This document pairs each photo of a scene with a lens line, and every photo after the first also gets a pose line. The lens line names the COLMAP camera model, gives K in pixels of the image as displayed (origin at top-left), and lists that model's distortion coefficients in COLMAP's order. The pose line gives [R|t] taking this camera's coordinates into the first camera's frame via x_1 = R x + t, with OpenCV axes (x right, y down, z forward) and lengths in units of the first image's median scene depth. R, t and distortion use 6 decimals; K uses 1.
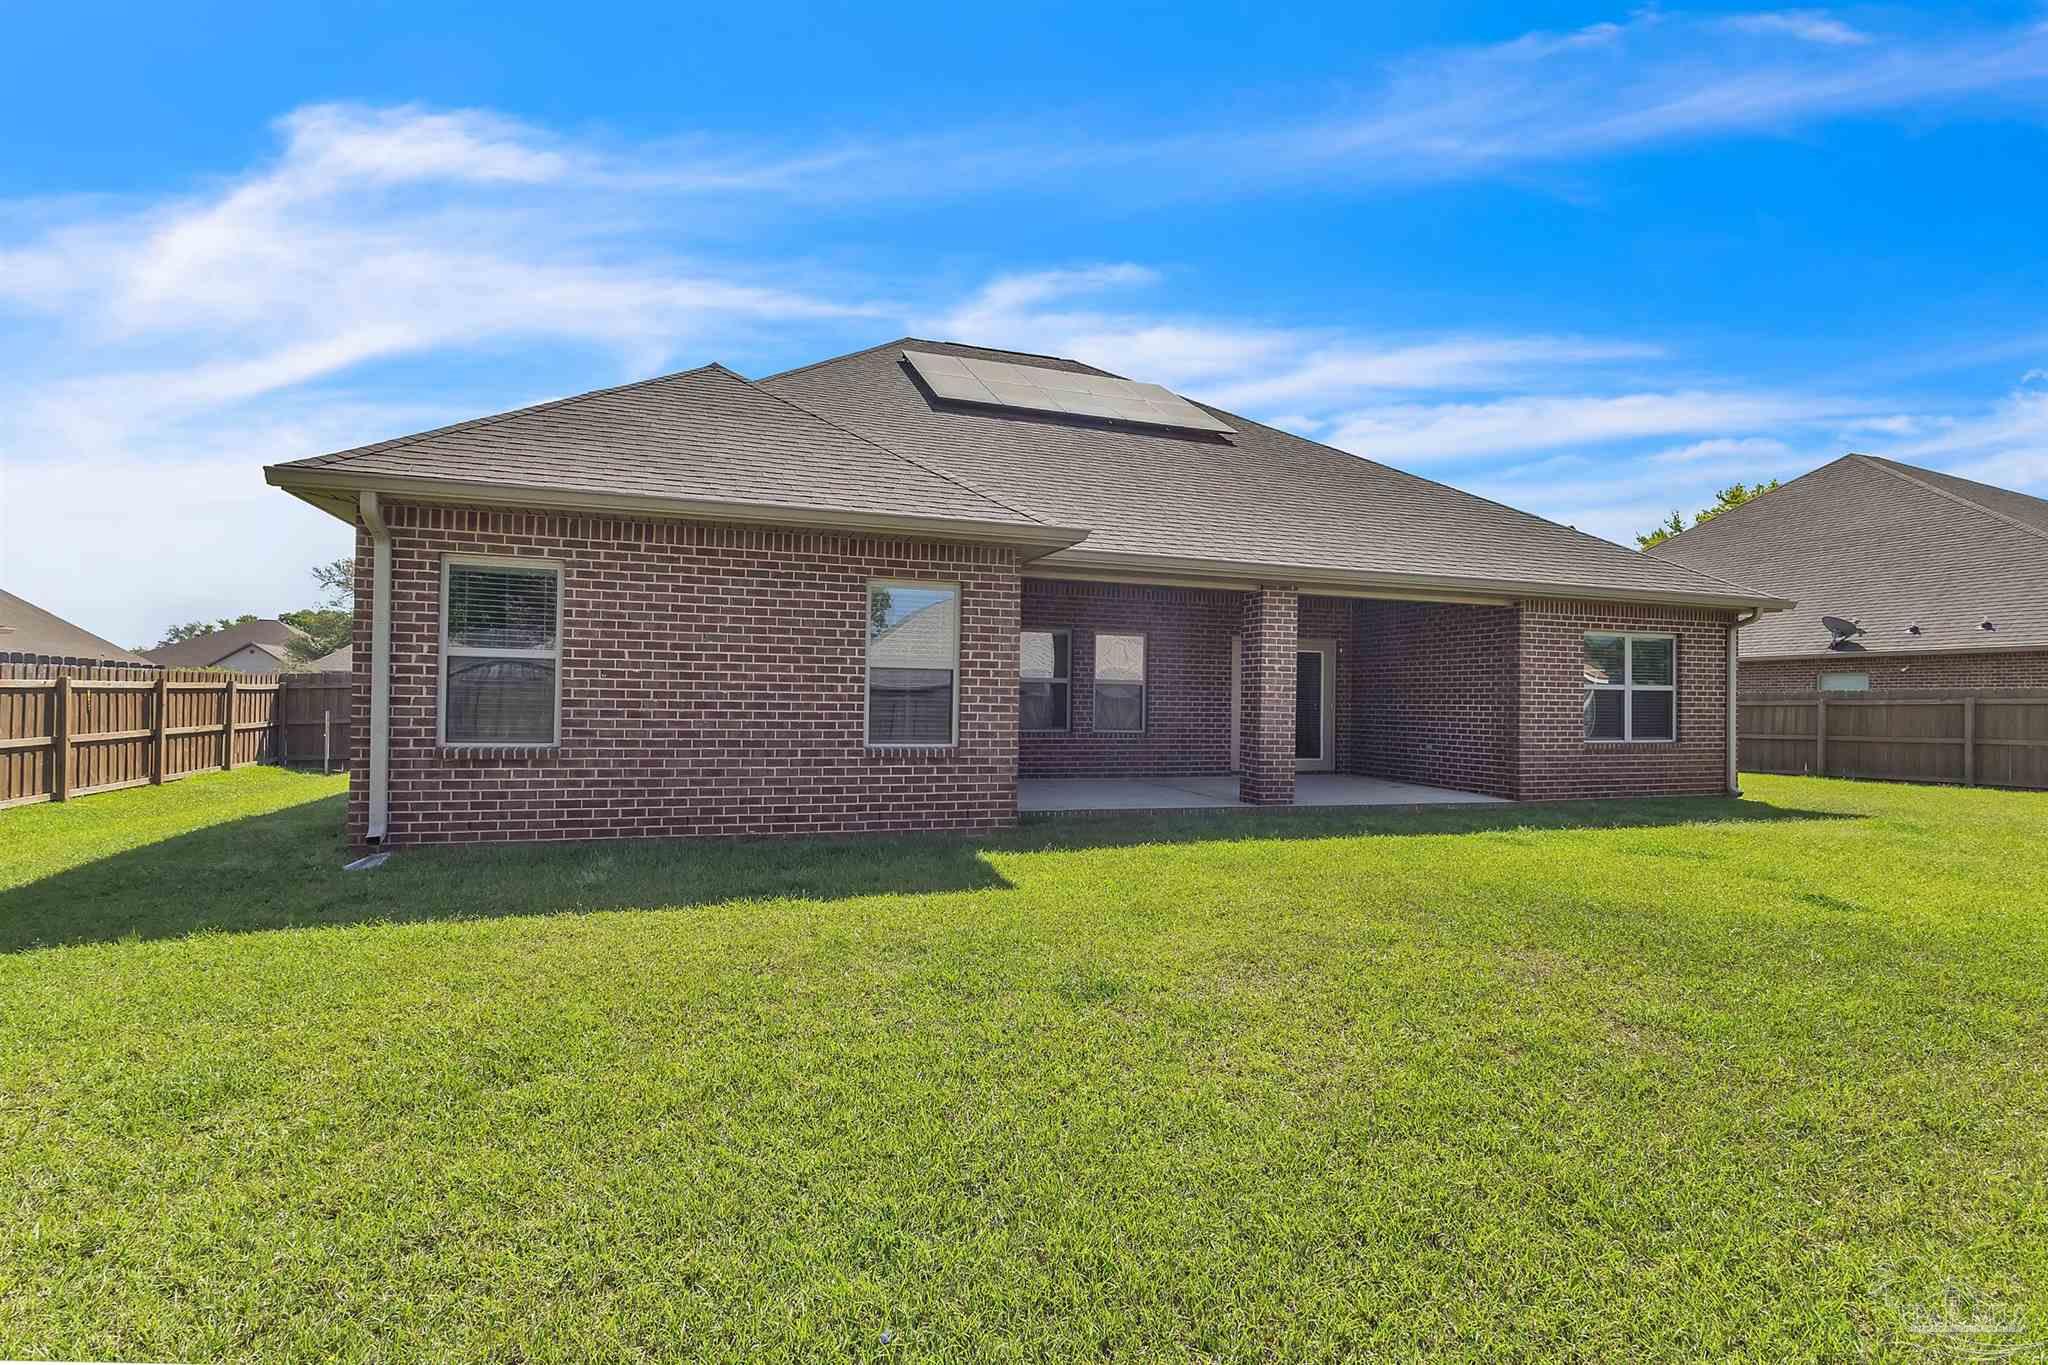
lens RADIAL K [[987.0, 0, 1022.6], [0, 987.0, 695.1], [0, 0, 1]] dist [-0.000564, 0.000139]
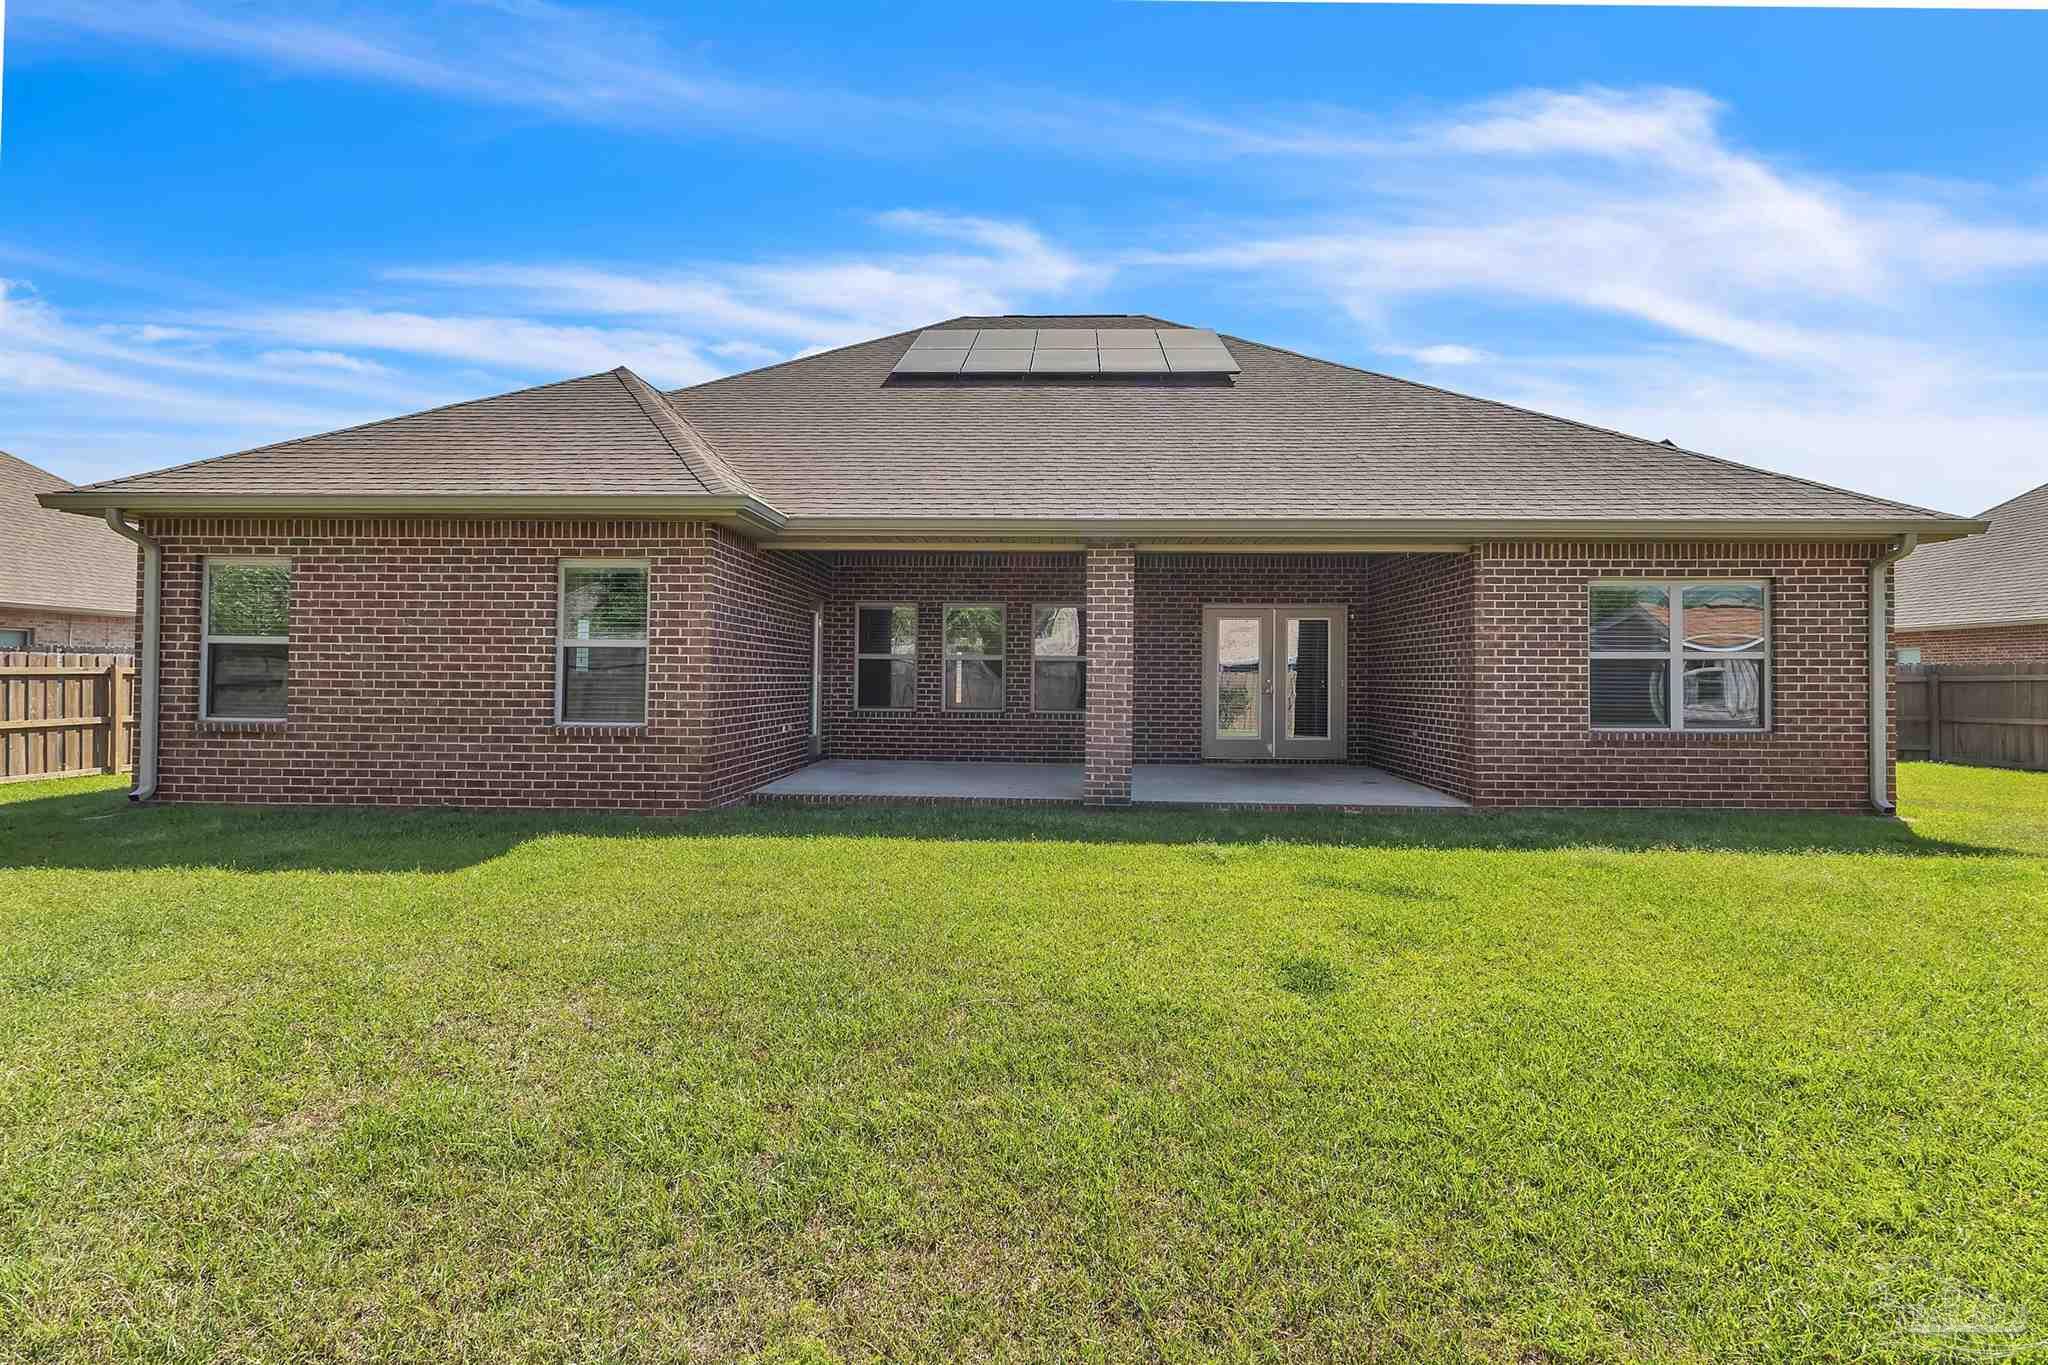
lens RADIAL K [[958.8, 0, 1024.5], [0, 958.8, 669.5], [0, 0, 1]] dist [0.004280, 0.000769]
pose [[0.929852, -0.010376, -0.367787, 0.674194], [0.007476, 0.999929, -0.009310, 0.008575], [0.367858, 0.005908, 0.929863, 0.265410]]
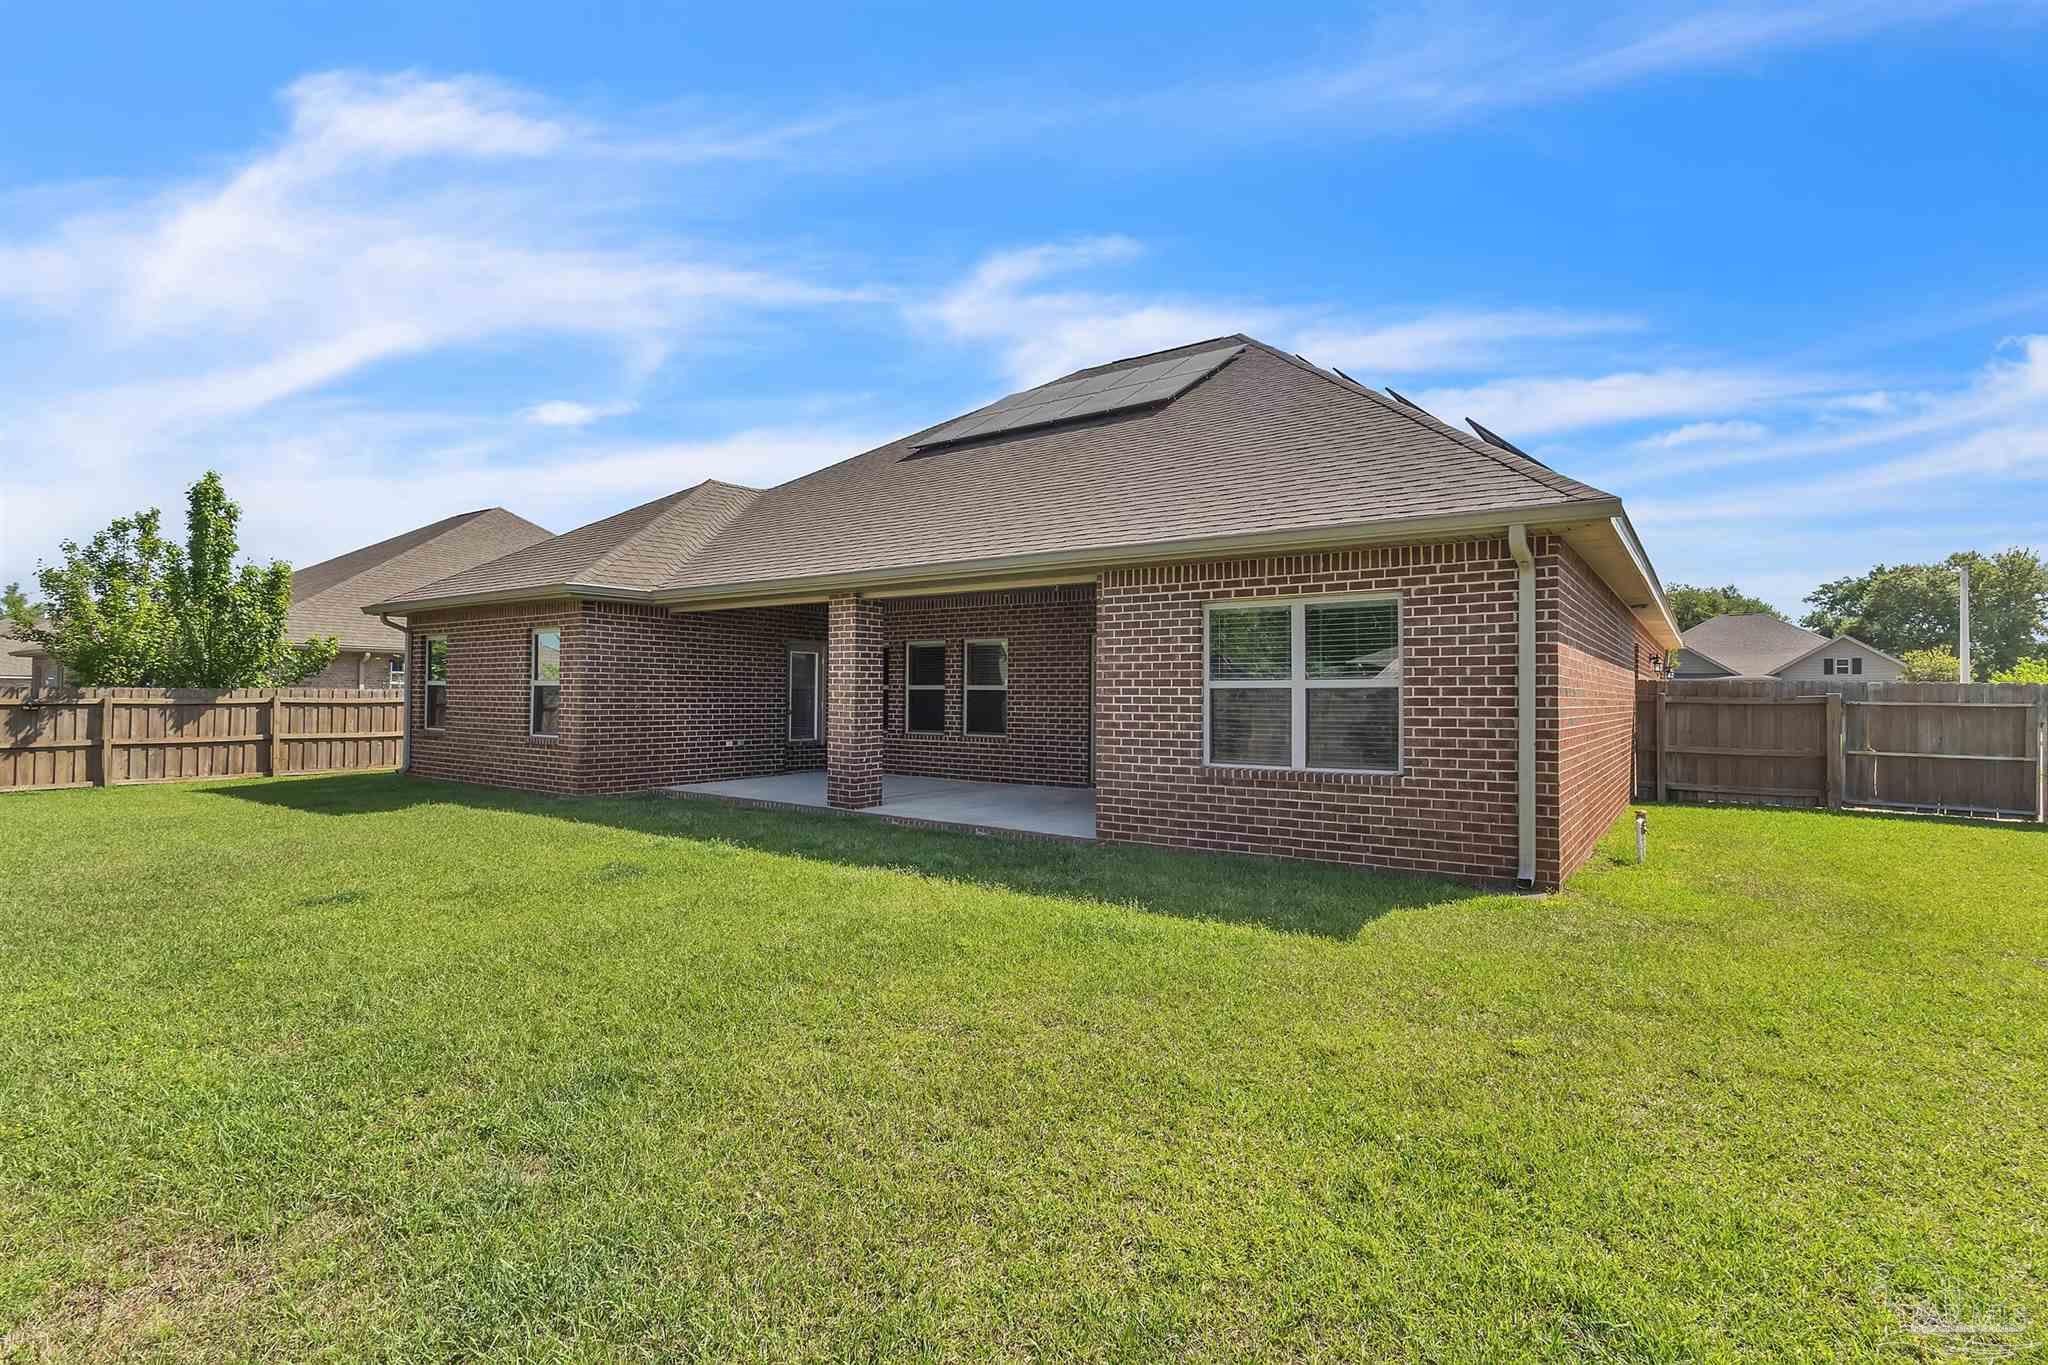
lens RADIAL K [[956.0, 0, 1024.0], [0, 956.0, 682.5], [0, 0, 1]] dist [0.000667, 0.000333]
pose [[0.575713, -0.021241, -0.817376, 1.598960], [0.007176, 0.999755, -0.020927, 0.004471], [0.817621, 0.006183, 0.575724, 0.789759]]
